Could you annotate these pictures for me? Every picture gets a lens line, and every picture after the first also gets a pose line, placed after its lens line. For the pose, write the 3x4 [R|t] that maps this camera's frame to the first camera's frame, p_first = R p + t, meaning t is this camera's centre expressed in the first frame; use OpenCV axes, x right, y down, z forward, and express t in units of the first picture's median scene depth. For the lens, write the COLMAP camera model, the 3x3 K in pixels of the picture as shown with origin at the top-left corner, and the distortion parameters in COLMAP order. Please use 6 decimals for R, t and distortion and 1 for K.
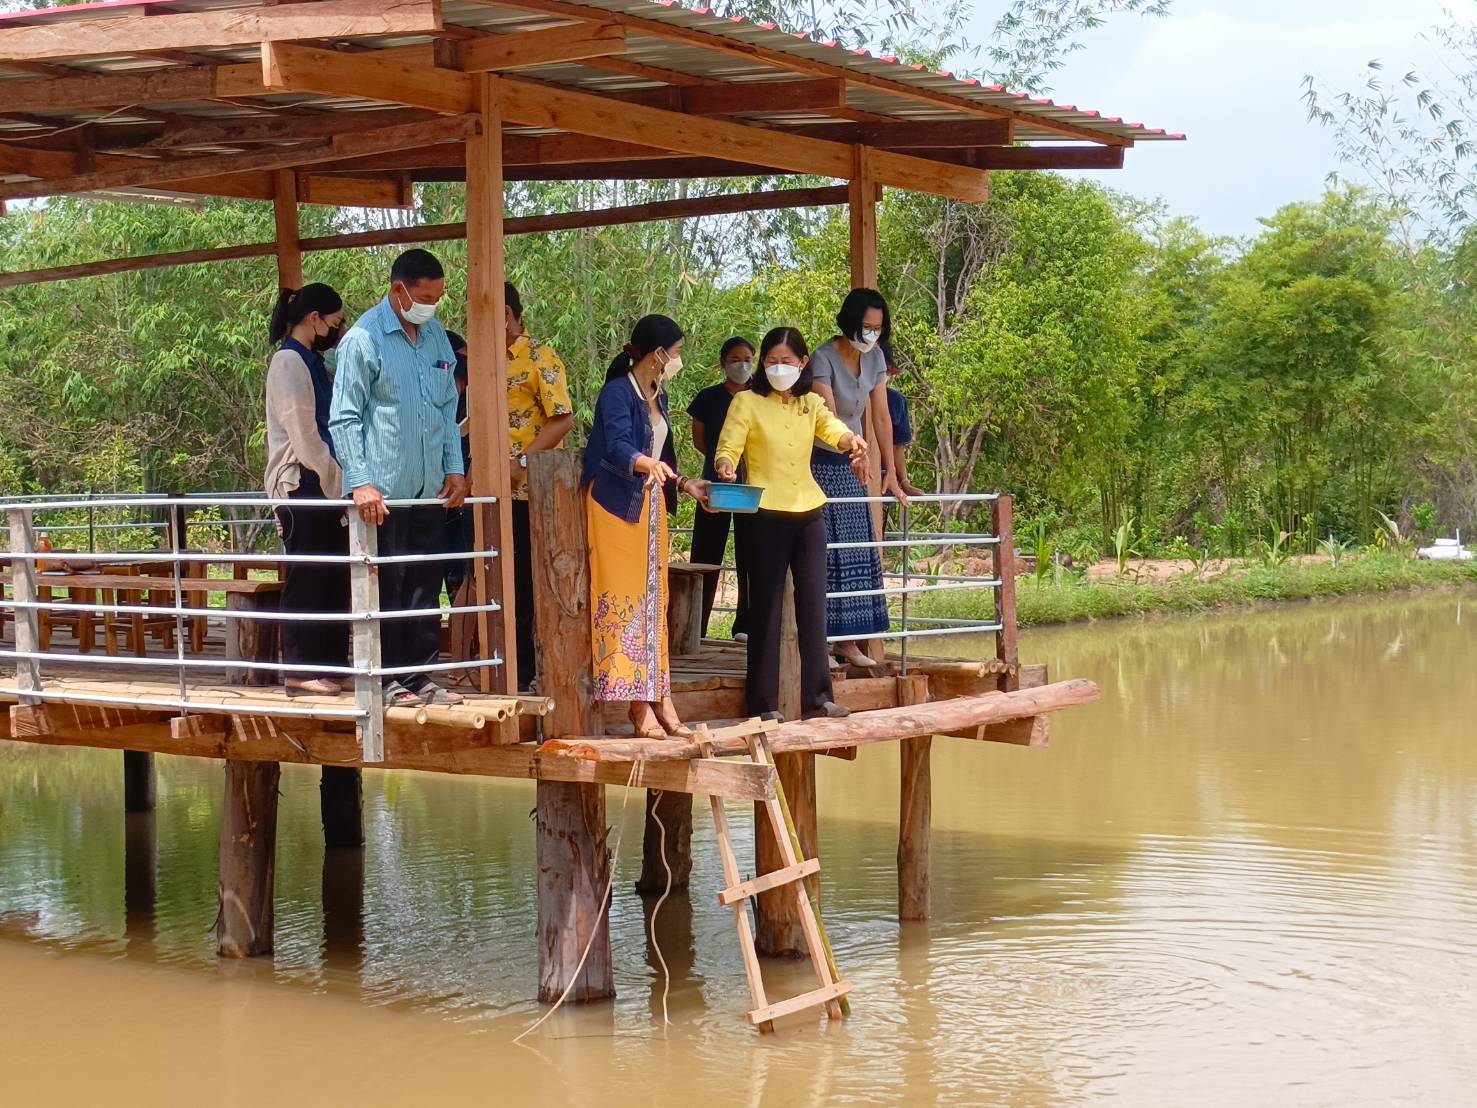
lens RADIAL K [[3076.5, 0, 738.5], [0, 3076.5, 554.0], [0, 0, 1]] dist [-0.039149, 0.127721]
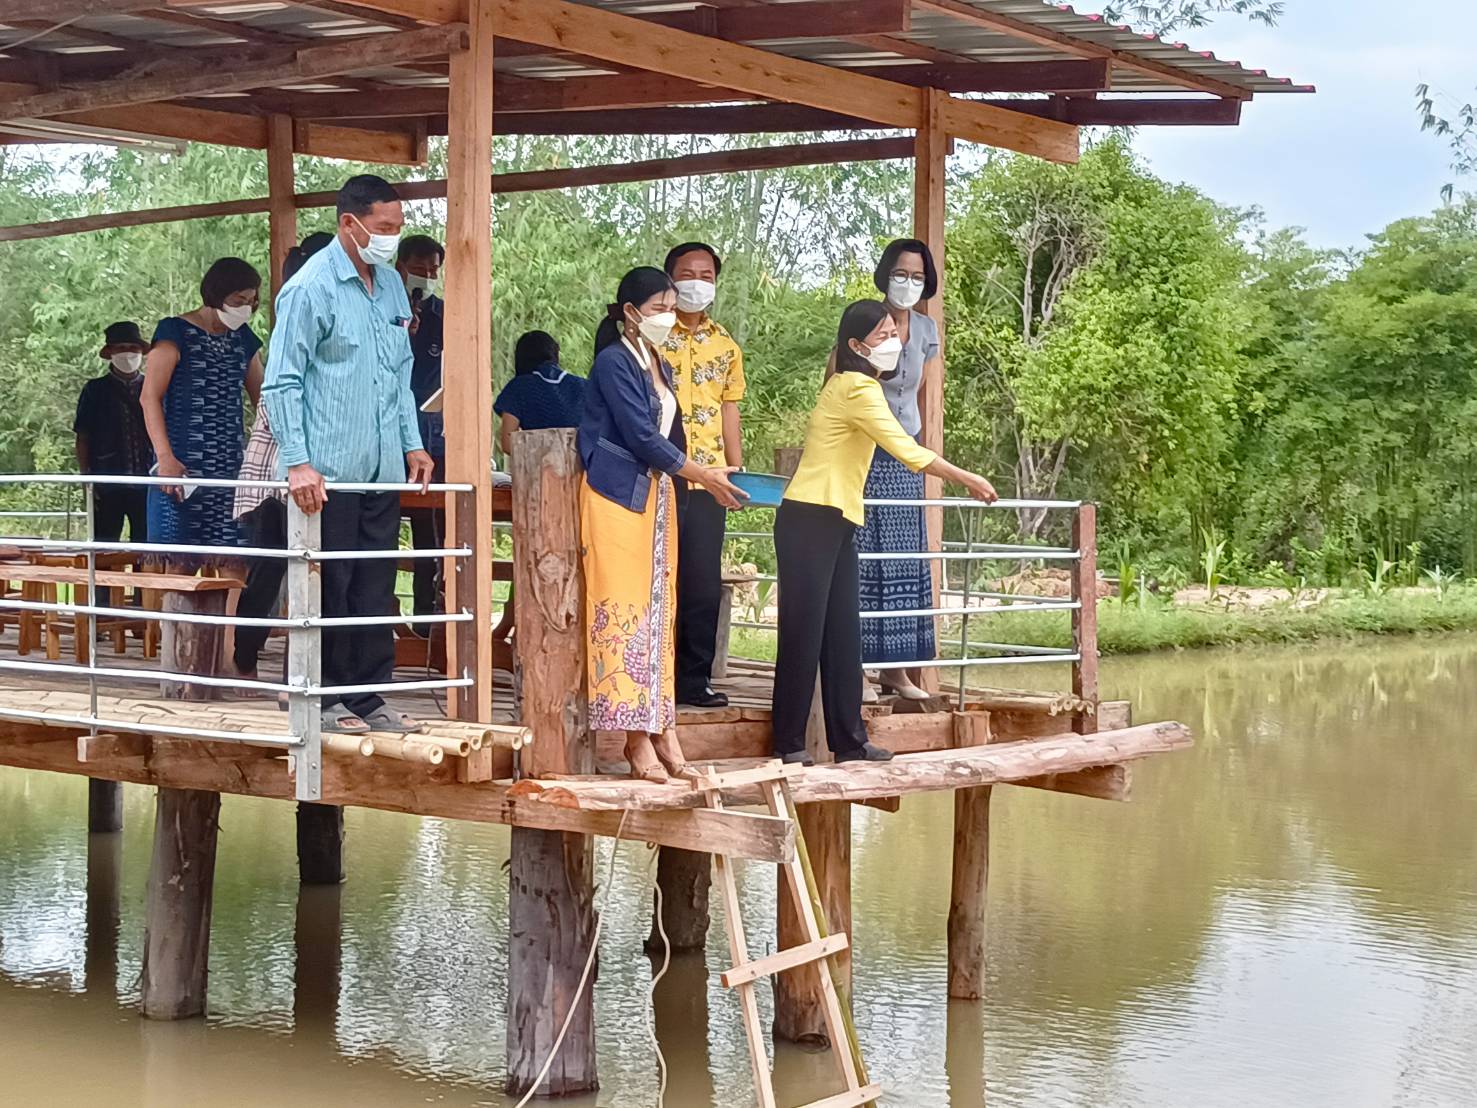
lens RADIAL K [[3039.9, 0, 650.8], [0, 3039.9, 588.9], [0, 0, 1]] dist [0.021967, 0.162396]
pose [[0.997994, 0.029276, -0.056141, 0.014267], [-0.028885, 0.999553, 0.007768, 0.001633], [0.056344, -0.006131, 0.998393, 0.156568]]
